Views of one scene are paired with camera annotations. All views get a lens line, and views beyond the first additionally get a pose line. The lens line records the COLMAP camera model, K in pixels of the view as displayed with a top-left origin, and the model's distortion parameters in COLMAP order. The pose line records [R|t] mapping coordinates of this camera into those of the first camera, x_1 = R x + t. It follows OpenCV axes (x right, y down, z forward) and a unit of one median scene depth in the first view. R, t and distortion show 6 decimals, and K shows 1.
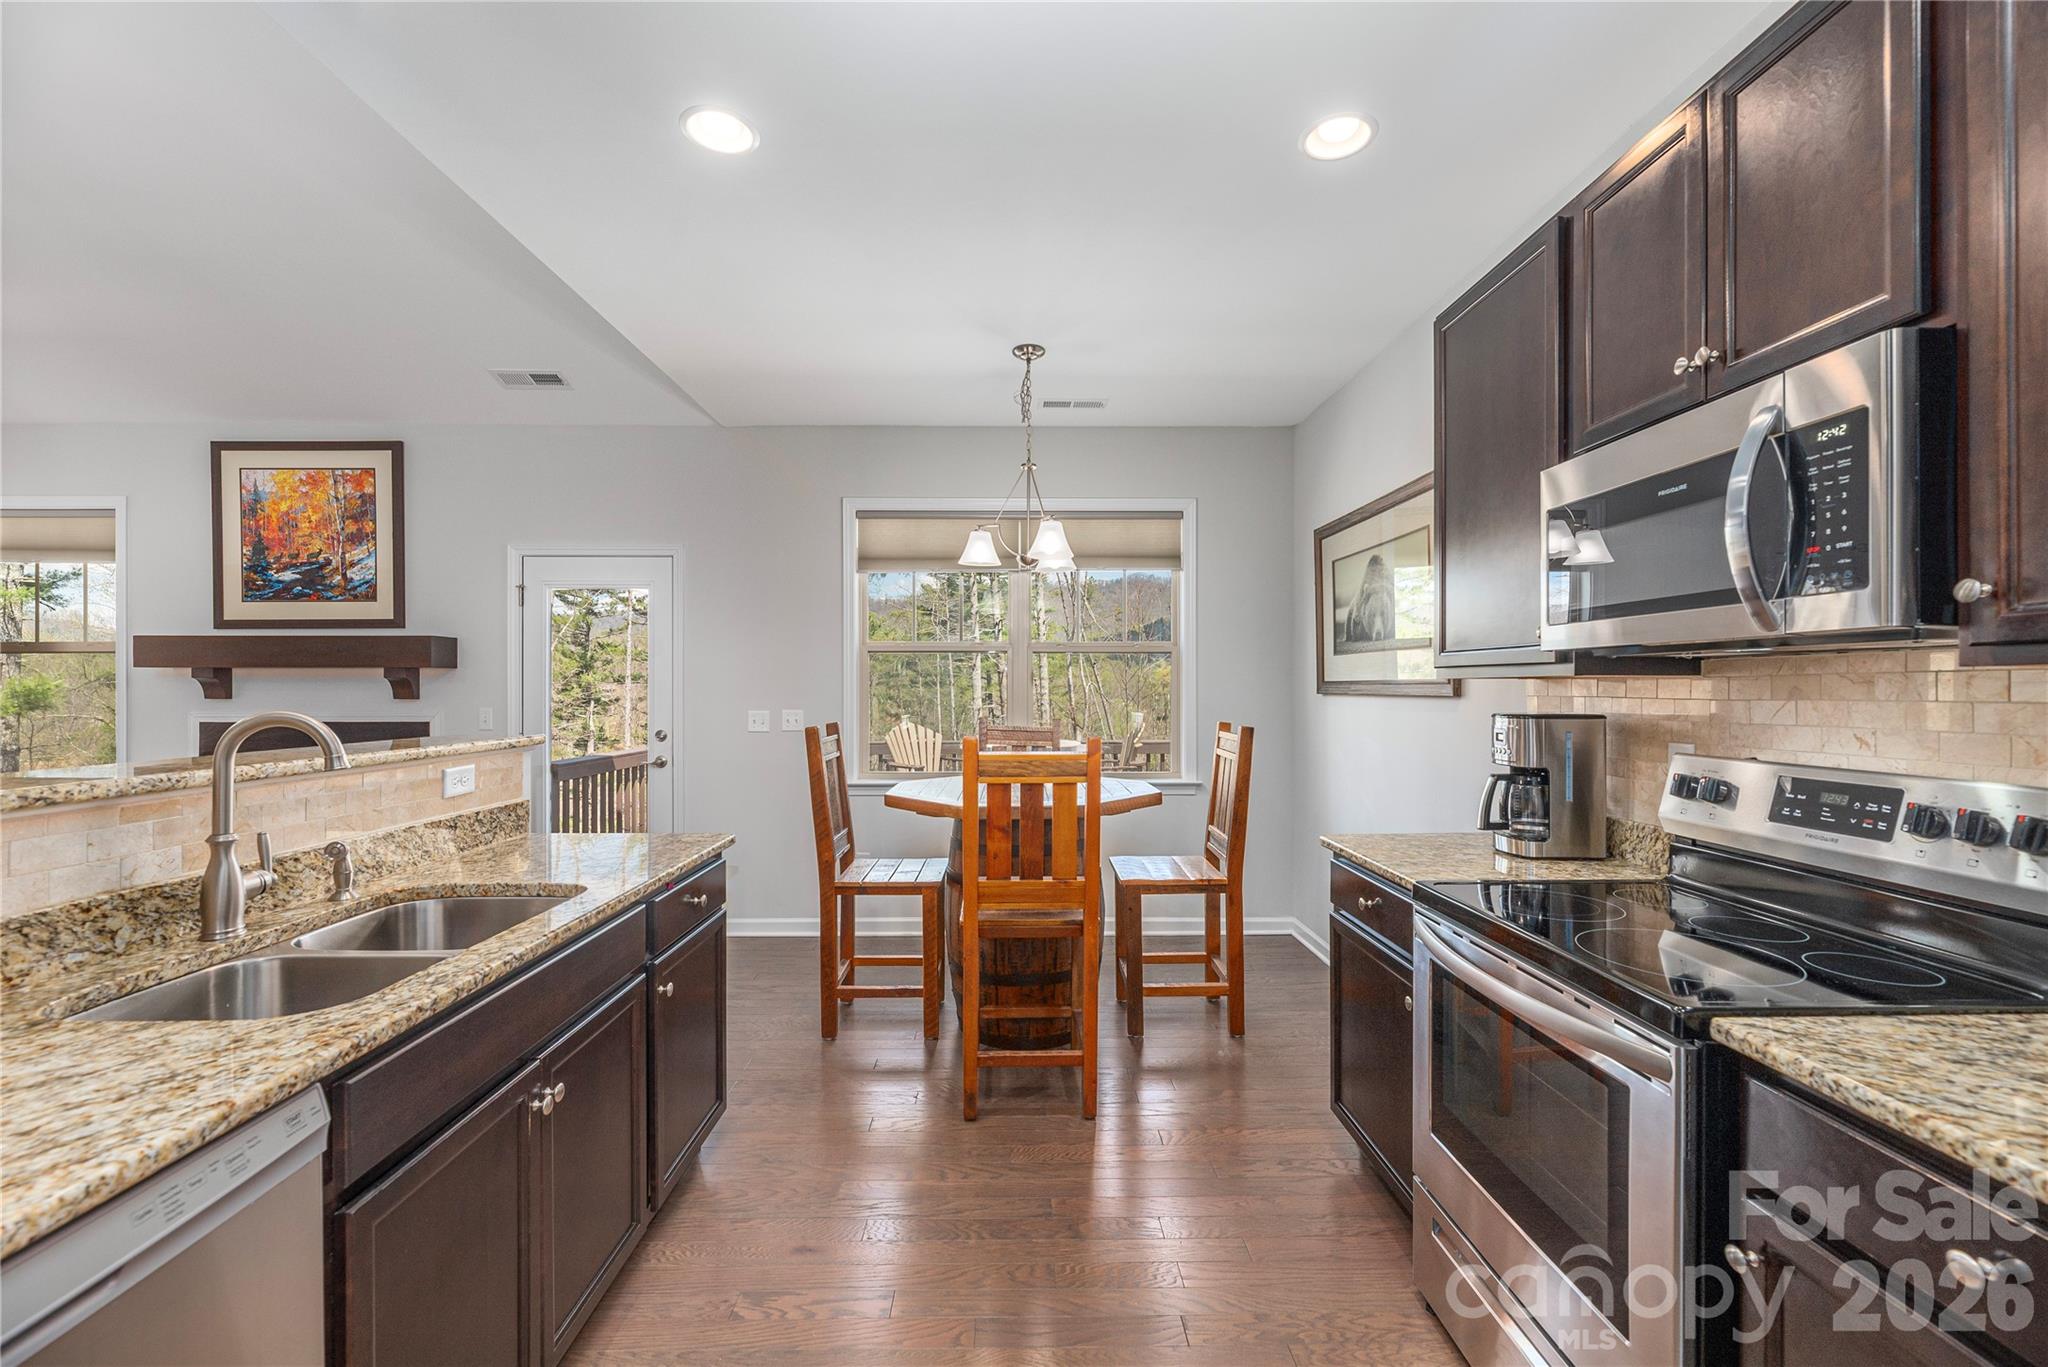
lens RADIAL K [[835.3, 0, 1019.6], [0, 835.3, 683.8], [0, 0, 1]] dist [-0.003323, 0.000024]
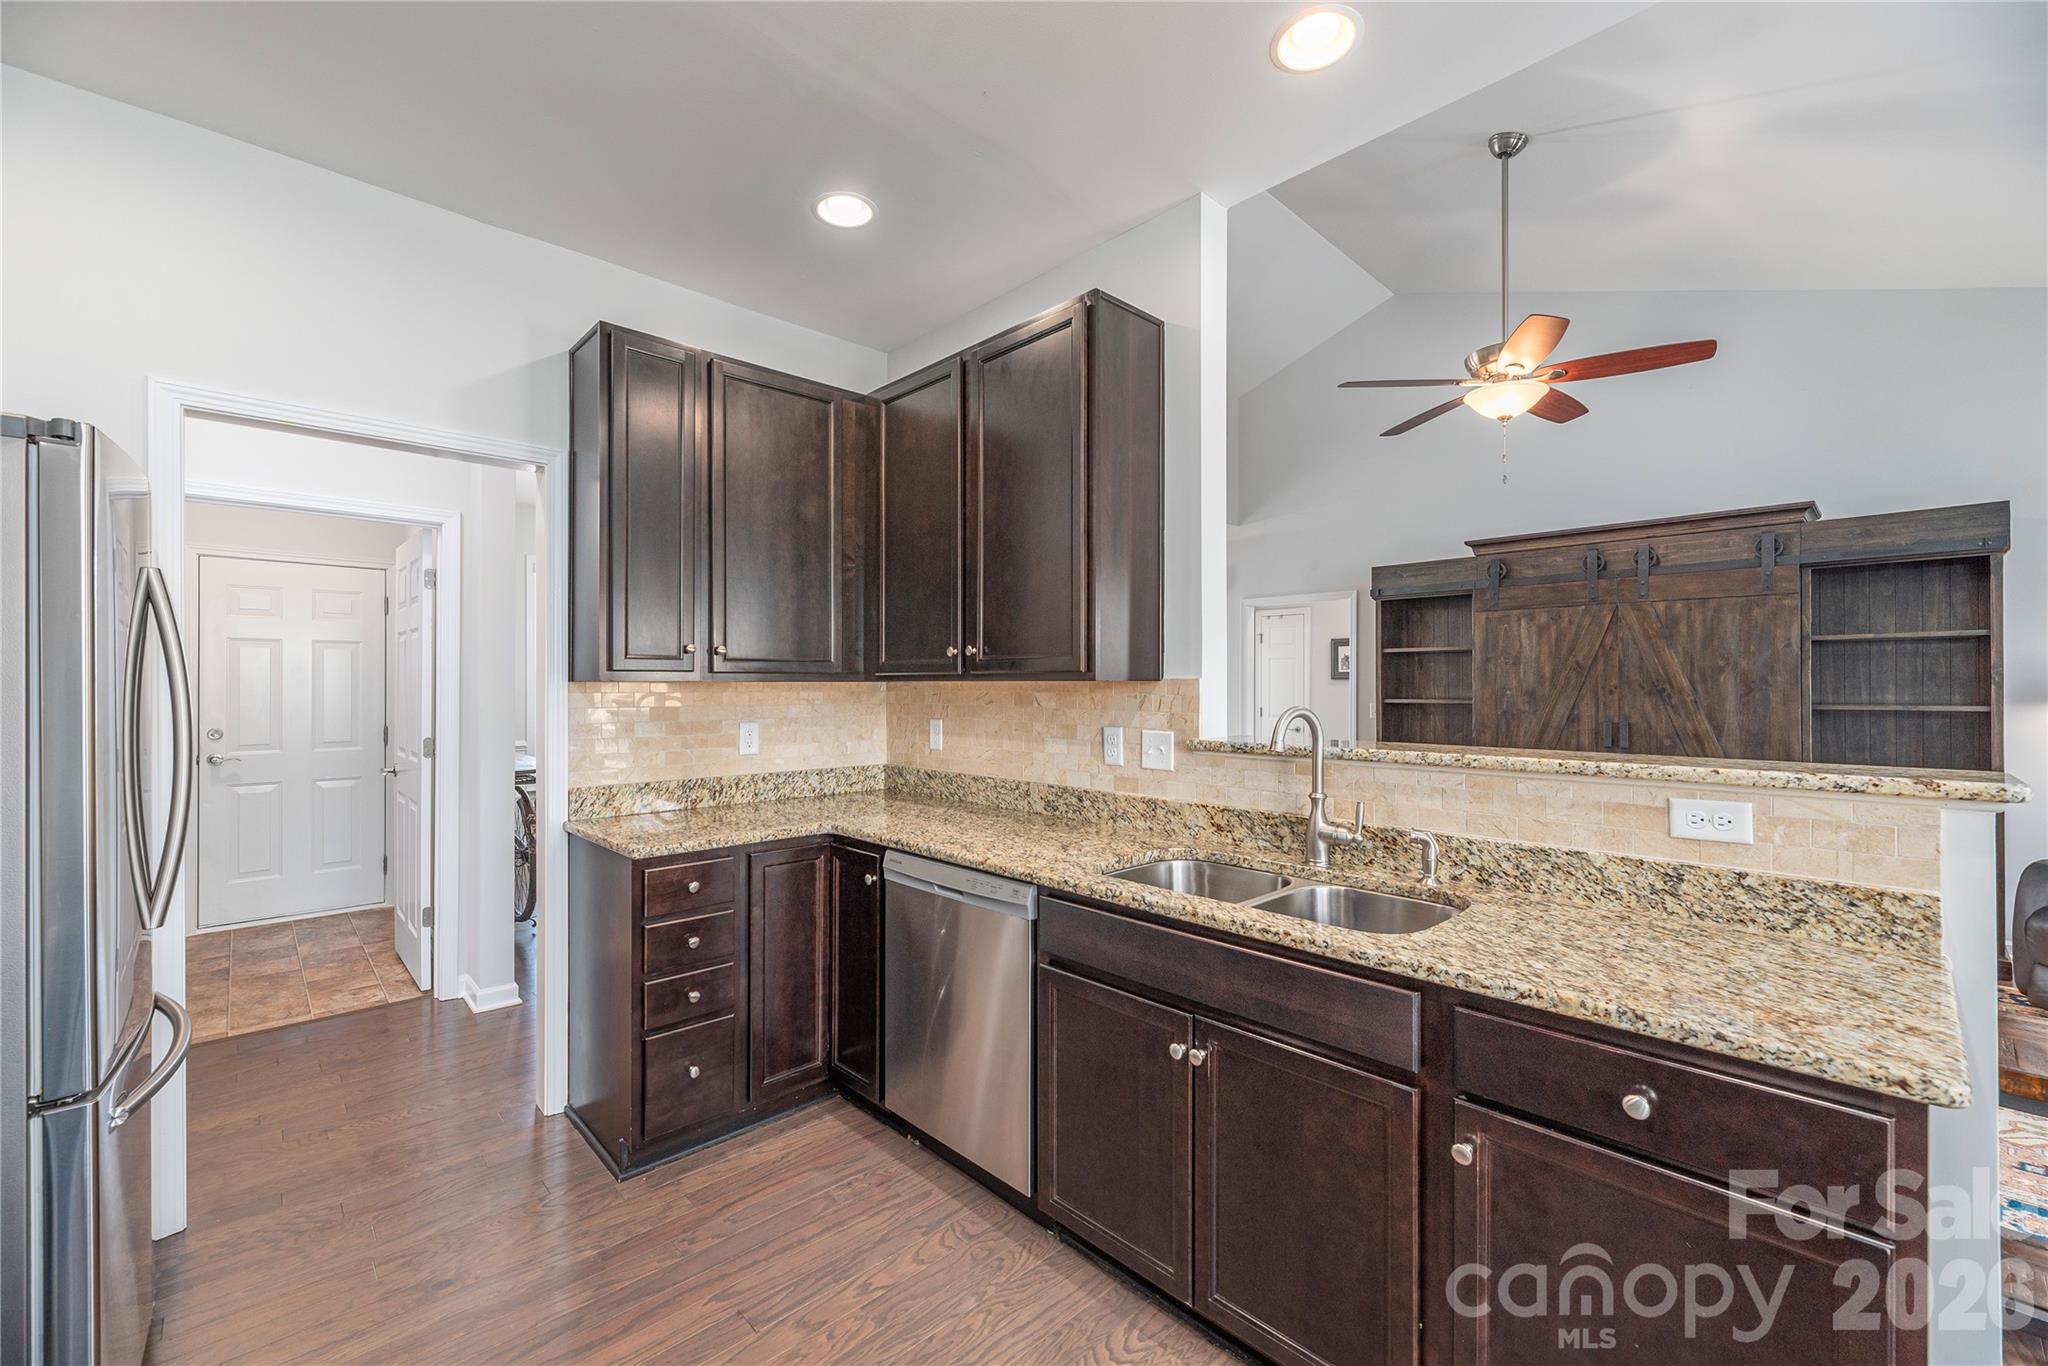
lens RADIAL K [[835.3, 0, 1026.7], [0, 835.3, 673.4], [0, 0, 1]] dist [-0.003323, 0.000024]
pose [[-0.732247, -0.009145, -0.680978, 0.129991], [0.003624, 0.999843, -0.017324, 0.000167], [0.681030, -0.015154, -0.732099, 0.589685]]
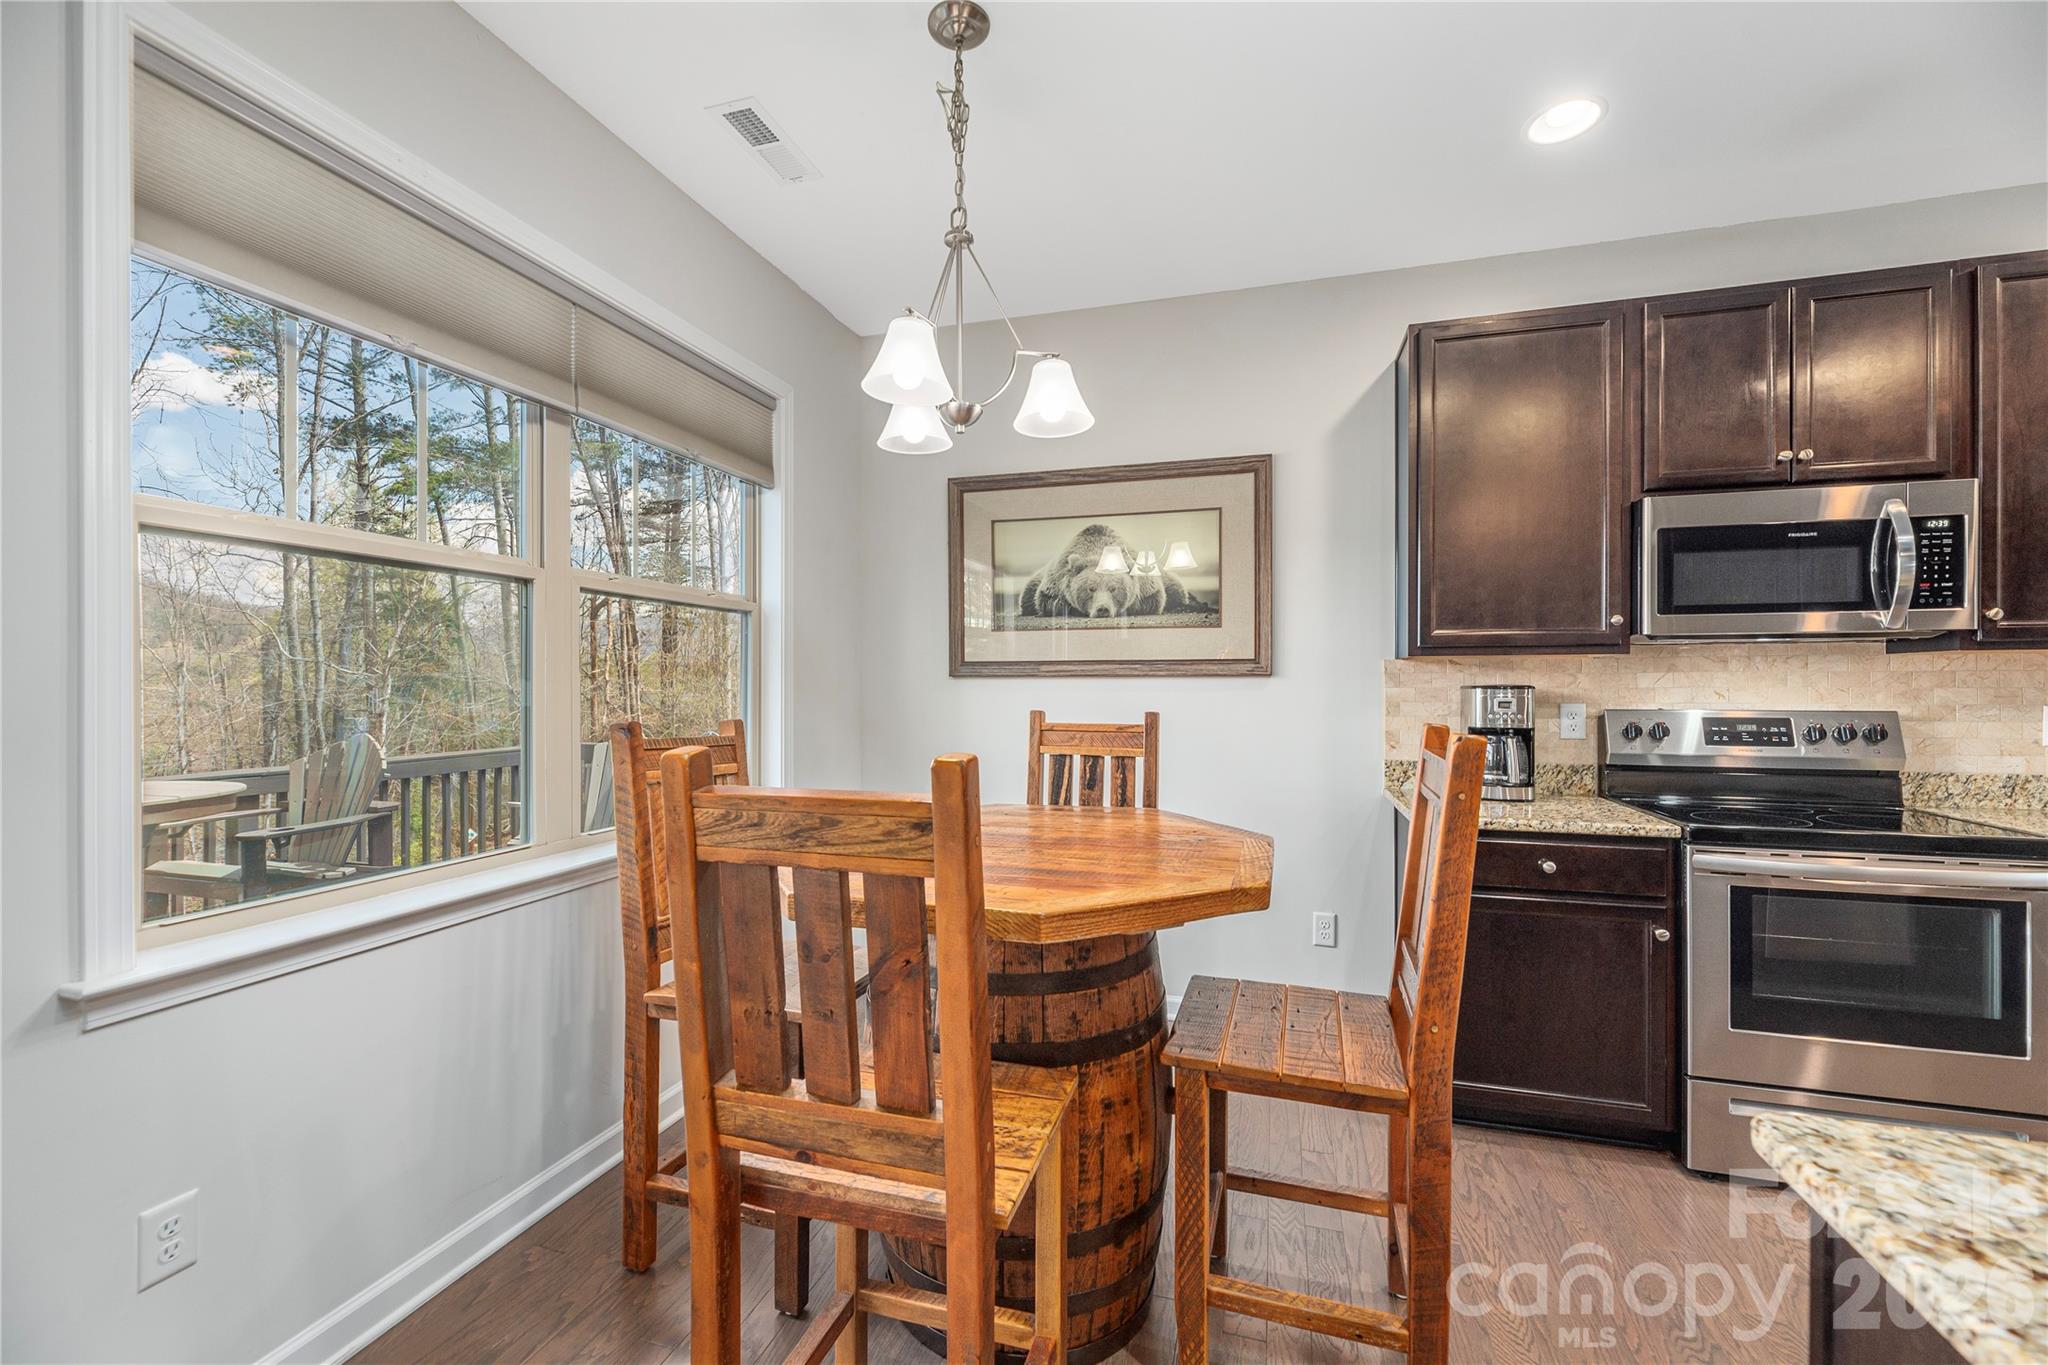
lens RADIAL K [[835.3, 0, 1018.8], [0, 835.3, 689.0], [0, 0, 1]] dist [-0.003323, 0.000024]
pose [[0.307891, -0.004961, 0.951409, -0.414535], [-0.003951, 0.999971, 0.006492, 0.018783], [-0.951413, -0.005758, 0.307863, 0.688111]]
